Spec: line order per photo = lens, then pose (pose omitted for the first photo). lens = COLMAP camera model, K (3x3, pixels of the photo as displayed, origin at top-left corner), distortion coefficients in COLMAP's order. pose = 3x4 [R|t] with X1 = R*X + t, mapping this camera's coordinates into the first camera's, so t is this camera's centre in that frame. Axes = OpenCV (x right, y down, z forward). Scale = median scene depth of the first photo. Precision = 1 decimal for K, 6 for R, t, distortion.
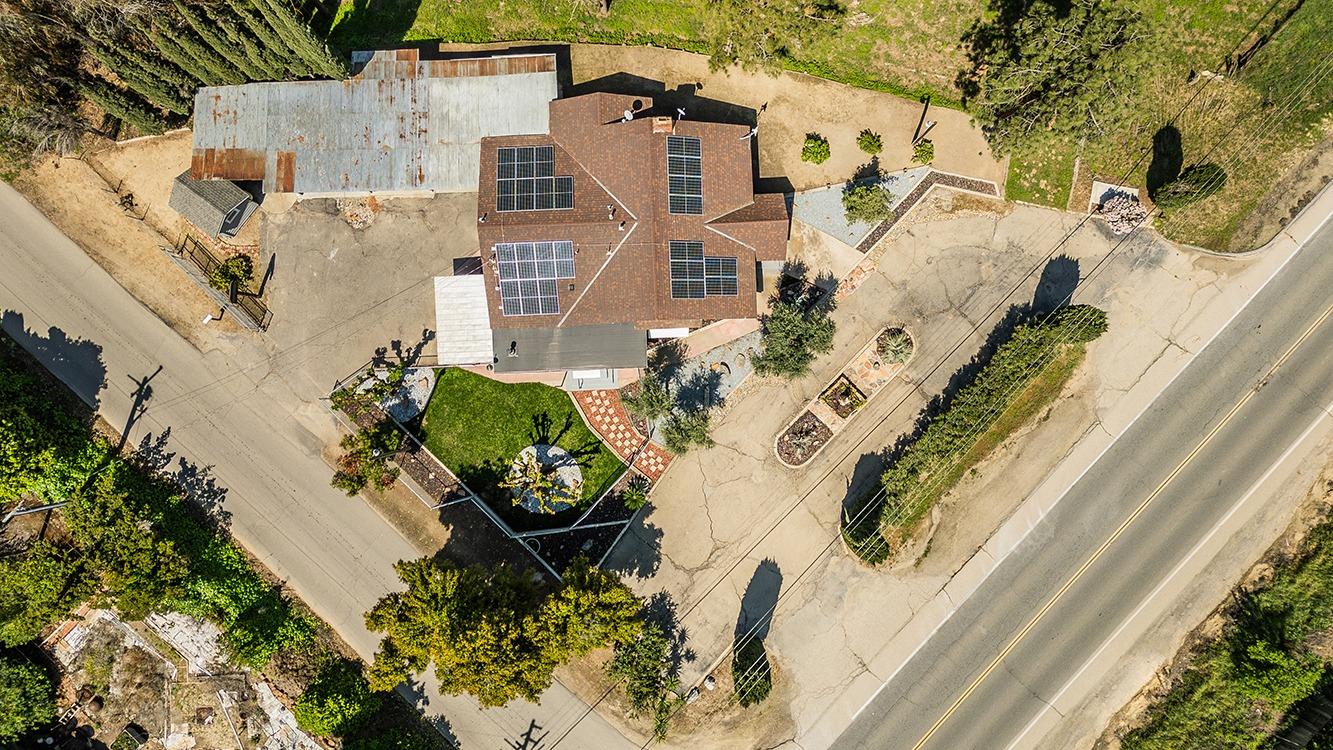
lens RADIAL K [[947.6, 0, 666.5], [0, 947.6, 375.0], [0, 0, 1]] dist [0.066283, -0.032560]
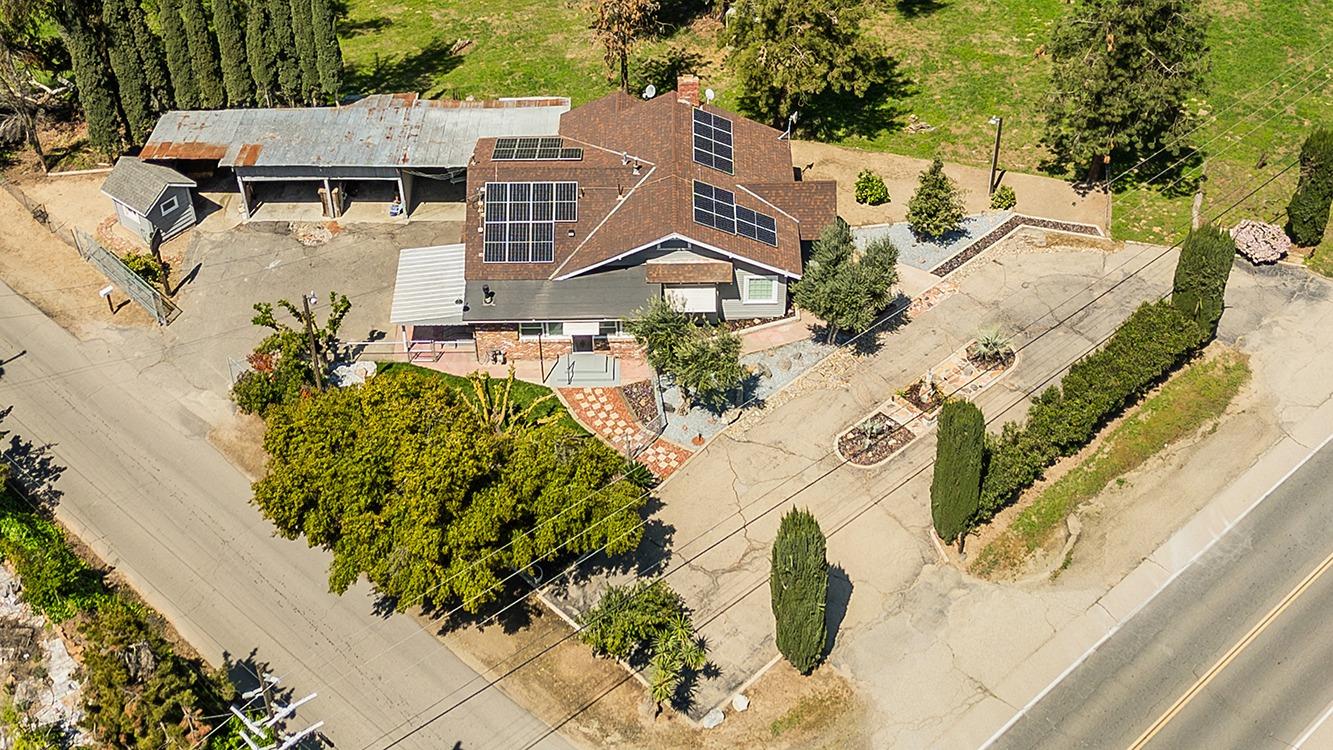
lens RADIAL K [[1958.6, 0, 666.5], [0, 1958.6, 375.0], [0, 0, 1]] dist [0.162723, -0.428890]
pose [[0.999361, 0.015210, -0.032338, 0.034554], [-0.034213, 0.668616, -0.742820, 1.142669], [0.010324, 0.743452, 0.668709, -0.030368]]
